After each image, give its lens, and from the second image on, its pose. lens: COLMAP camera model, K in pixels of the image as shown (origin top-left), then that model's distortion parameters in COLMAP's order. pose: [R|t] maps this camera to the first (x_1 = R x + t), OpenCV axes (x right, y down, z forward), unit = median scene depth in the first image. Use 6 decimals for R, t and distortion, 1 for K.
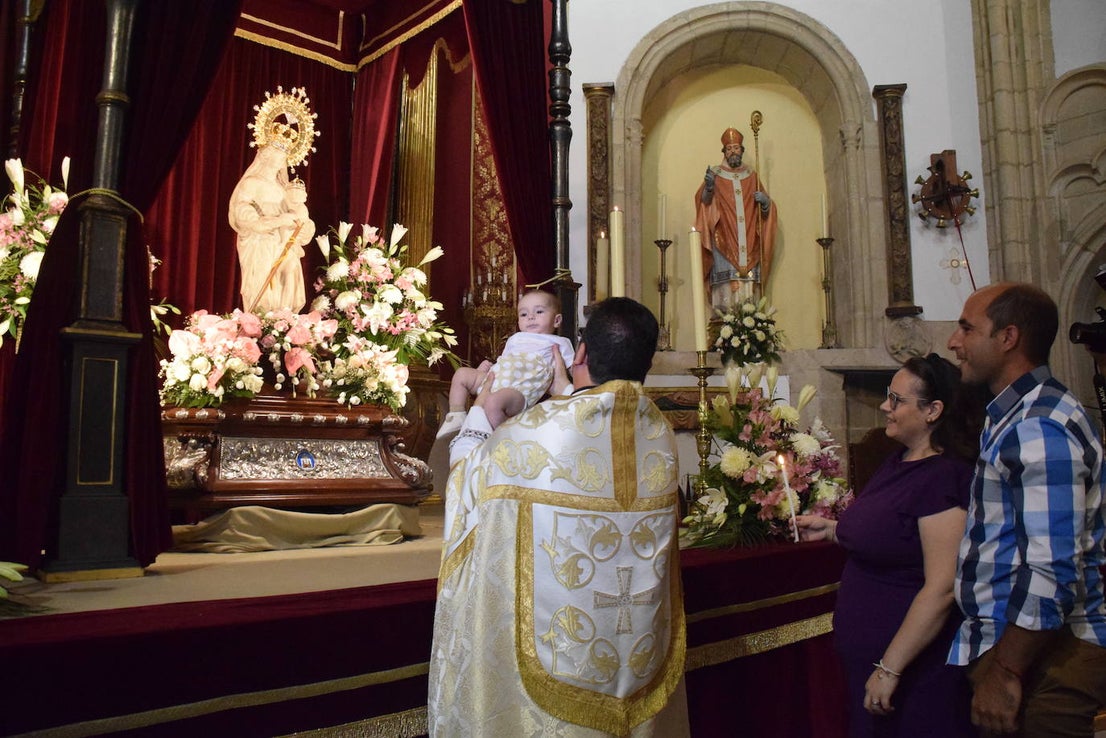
lens RADIAL K [[884.8, 0, 548.1], [0, 884.8, 381.8], [0, 0, 1]] dist [-0.161549, 0.119049]
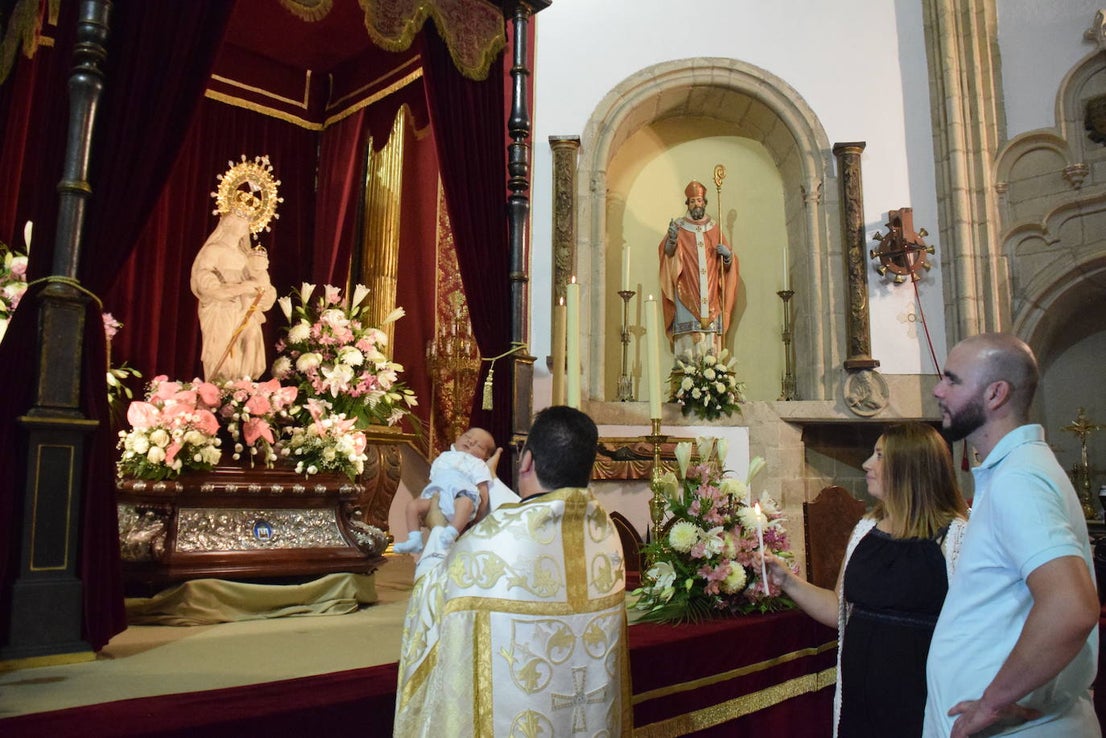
lens RADIAL K [[884.8, 0, 550.0], [0, 884.8, 381.5], [0, 0, 1]] dist [-0.161549, 0.119049]
pose [[0.999342, 0.011925, 0.034250, 0.015085], [-0.010934, 0.999520, -0.028971, -0.043685], [-0.034579, 0.028578, 0.998993, -0.017684]]
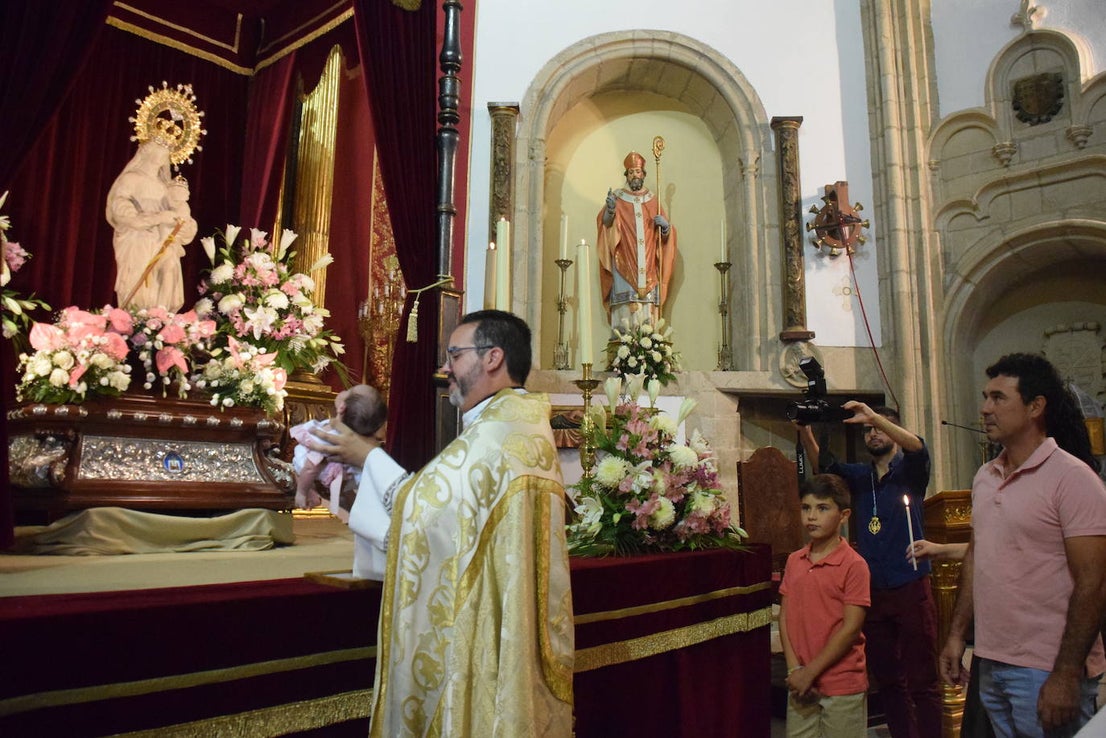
lens RADIAL K [[884.8, 0, 557.2], [0, 884.8, 372.2], [0, 0, 1]] dist [-0.161549, 0.119049]
pose [[0.994053, 0.024046, 0.106214, 0.031813], [-0.019623, 0.998904, -0.042491, 0.016823], [-0.107119, 0.040154, 0.993435, 0.002823]]
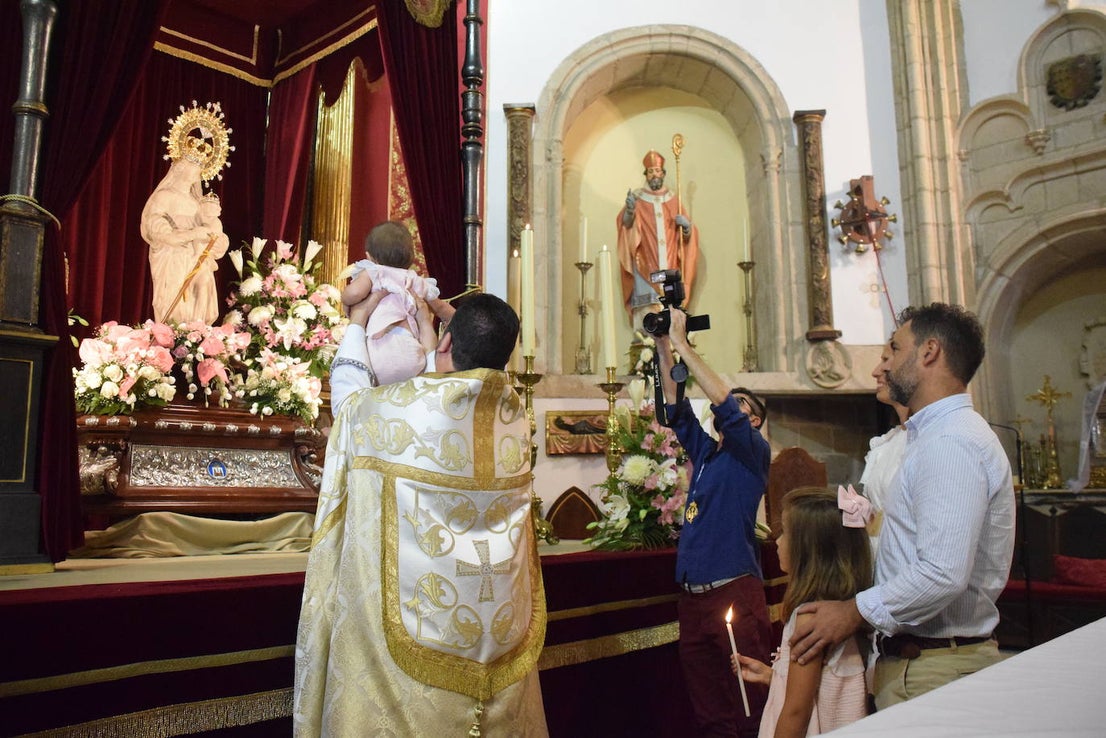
lens RADIAL K [[945.5, 0, 554.3], [0, 945.5, 376.8], [0, 0, 1]] dist [-0.137571, 0.154252]
pose [[0.996520, 0.004455, 0.083240, 0.016218], [-0.000810, 0.999041, -0.043770, 0.022701], [-0.083355, 0.043551, 0.995568, -0.083228]]
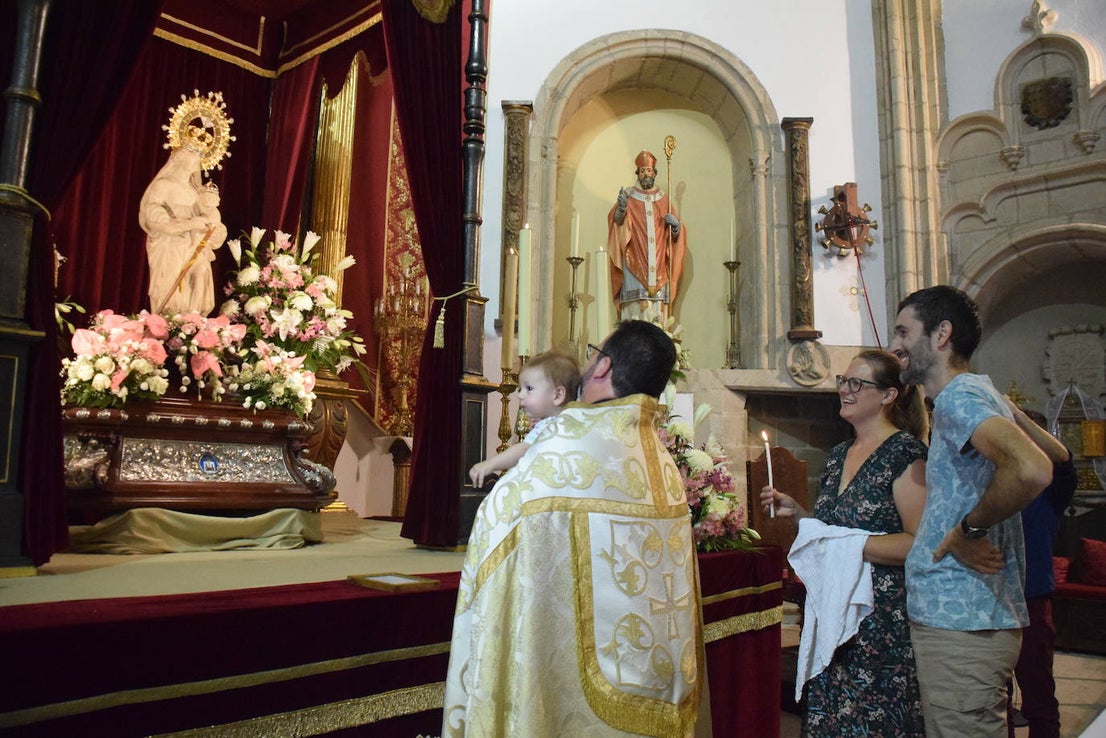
lens RADIAL K [[884.8, 0, 553.5], [0, 884.8, 376.9], [0, 0, 1]] dist [-0.161549, 0.119049]
pose [[0.994251, 0.031270, 0.102411, 0.008753], [-0.029231, 0.999345, -0.021349, 0.000022], [-0.103011, 0.018233, 0.994513, -0.022176]]
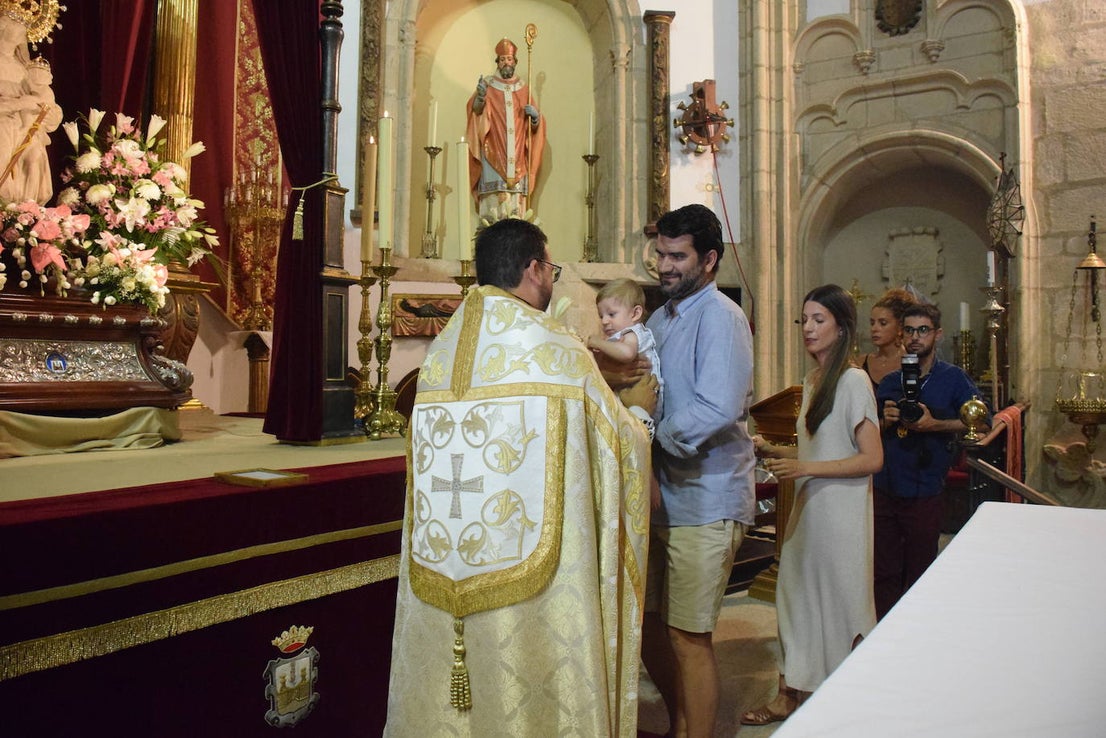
lens RADIAL K [[884.8, 0, 552.5], [0, 884.8, 383.9], [0, 0, 1]] dist [-0.161549, 0.119049]
pose [[0.963998, 0.006499, 0.265831, -0.000382], [-0.035163, 0.994038, 0.103212, -0.001290], [-0.263576, -0.108844, 0.958478, -0.027729]]
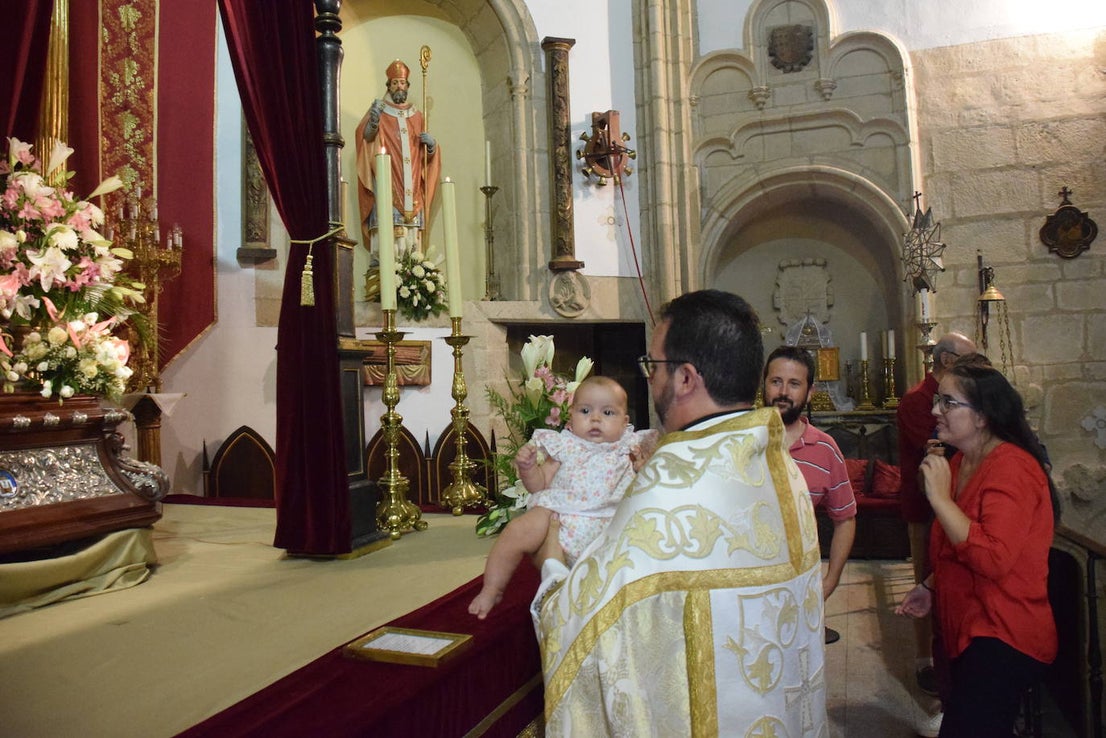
lens RADIAL K [[884.8, 0, 563.2], [0, 884.8, 373.2], [0, 0, 1]] dist [-0.161549, 0.119049]
pose [[0.867428, -0.019752, 0.497171, -0.169146], [-0.014987, 0.997721, 0.065787, -0.036903], [-0.497337, -0.064517, 0.865155, 0.150985]]
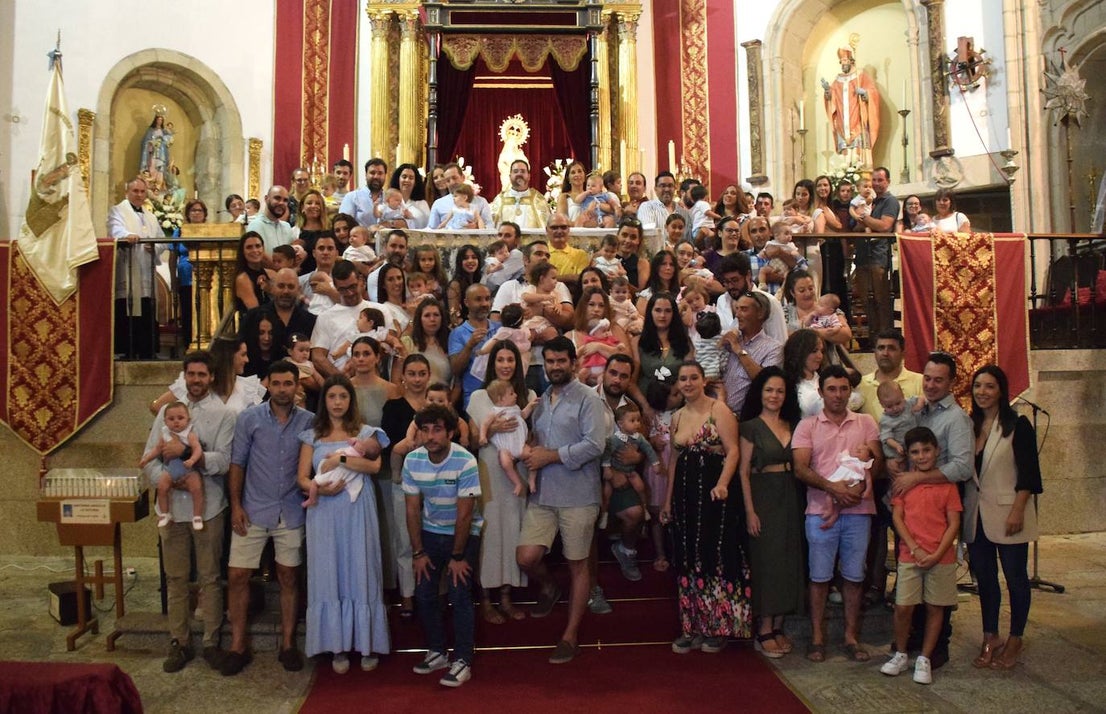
lens RADIAL K [[973.2, 0, 555.6], [0, 973.2, 357.0], [0, 0, 1]] dist [-0.035958, 0.025543]
pose [[0.804807, -0.024076, -0.593048, 1.333753], [0.066421, 0.996554, 0.049681, 0.220575], [0.589809, -0.079375, 0.803633, -1.182345]]
